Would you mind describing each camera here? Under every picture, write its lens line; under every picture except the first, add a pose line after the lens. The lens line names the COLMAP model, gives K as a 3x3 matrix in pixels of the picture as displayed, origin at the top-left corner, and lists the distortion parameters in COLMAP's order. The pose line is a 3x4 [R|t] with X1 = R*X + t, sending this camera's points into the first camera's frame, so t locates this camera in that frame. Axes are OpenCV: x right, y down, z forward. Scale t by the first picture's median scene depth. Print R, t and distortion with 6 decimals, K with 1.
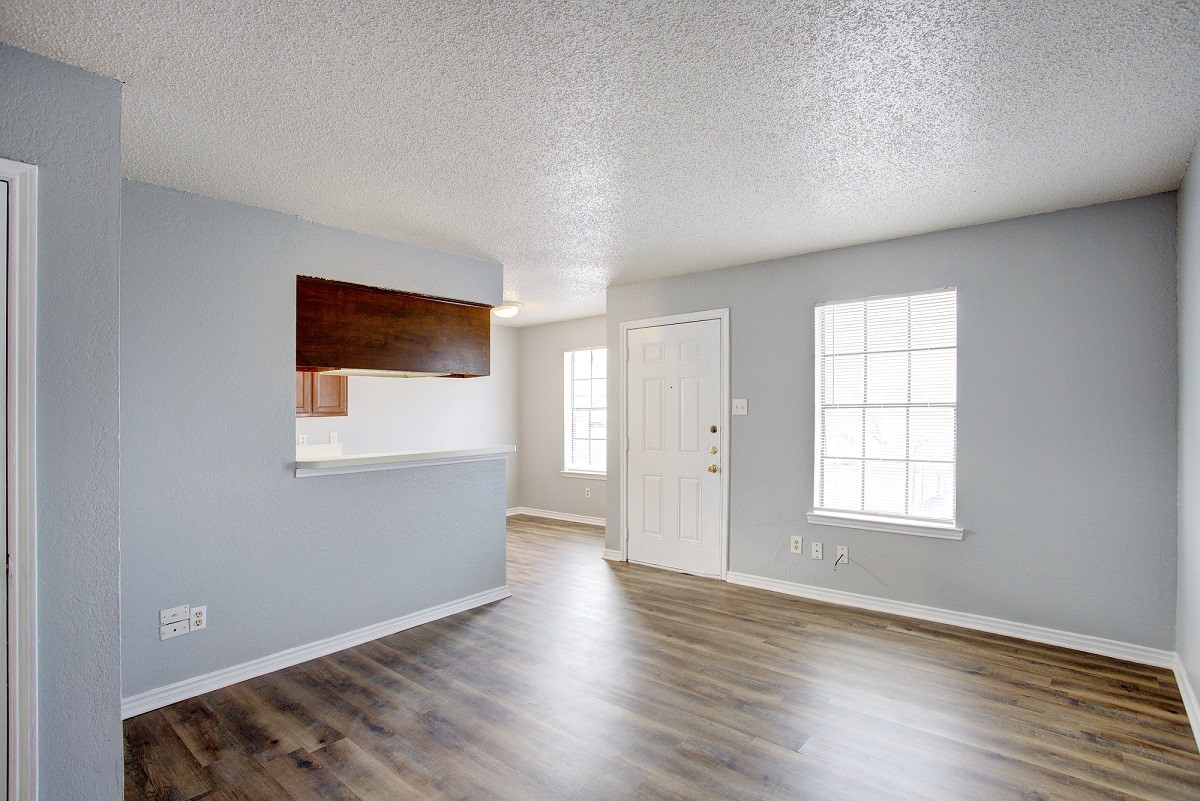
lens RADIAL K [[597.8, 0, 582.6], [0, 597.8, 440.9], [0, 0, 1]] dist [-0.000458, -0.000105]
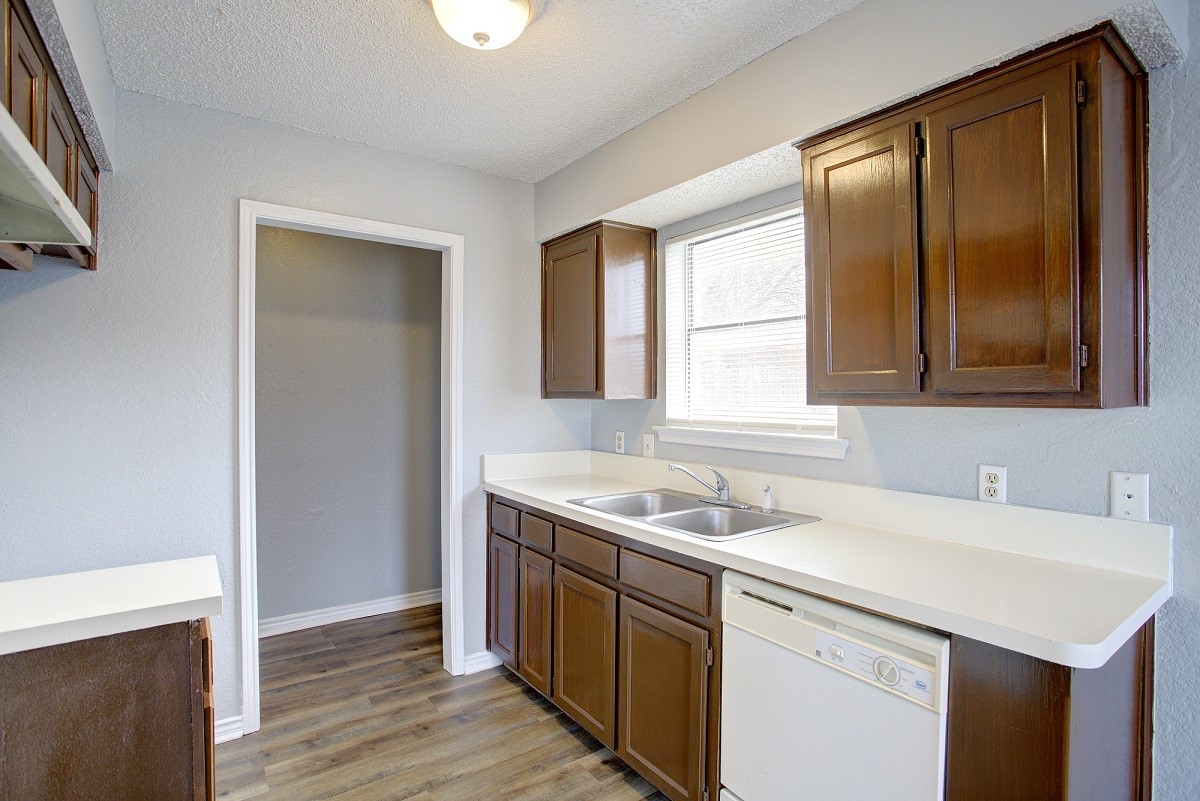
lens RADIAL K [[581.3, 0, 621.3], [0, 581.3, 406.2], [0, 0, 1]] dist [-0.060614, 0.028307]
pose [[-0.176753, 0.036324, -0.983585, -0.320692], [-0.052093, 0.997573, 0.046202, -0.084556], [0.982876, 0.059404, -0.174431, 1.707132]]
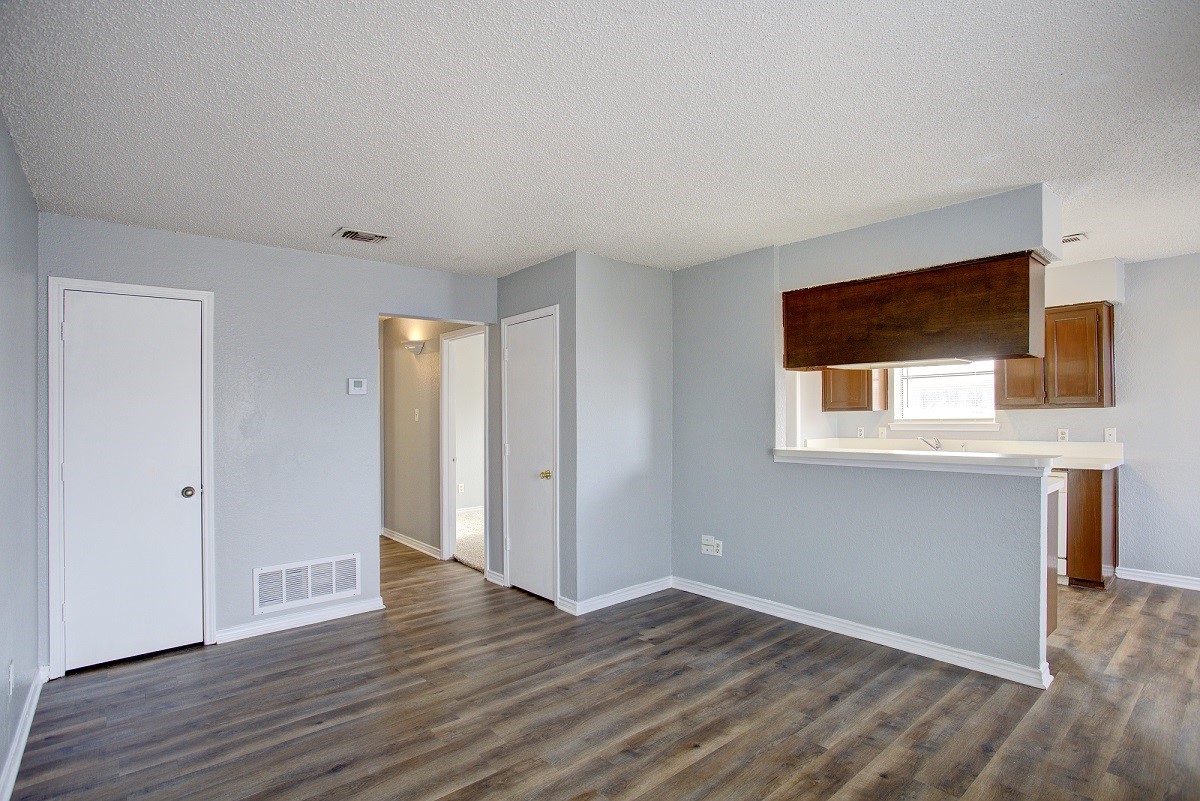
lens RADIAL K [[587.1, 0, 604.6], [0, 587.1, 420.0], [0, 0, 1]] dist [-0.067229, 0.025970]
pose [[-0.120924, 0.029176, -0.992233, 0.808286], [-0.032306, 0.998923, 0.033310, -0.056936], [0.992136, 0.036083, -0.119851, 0.884214]]
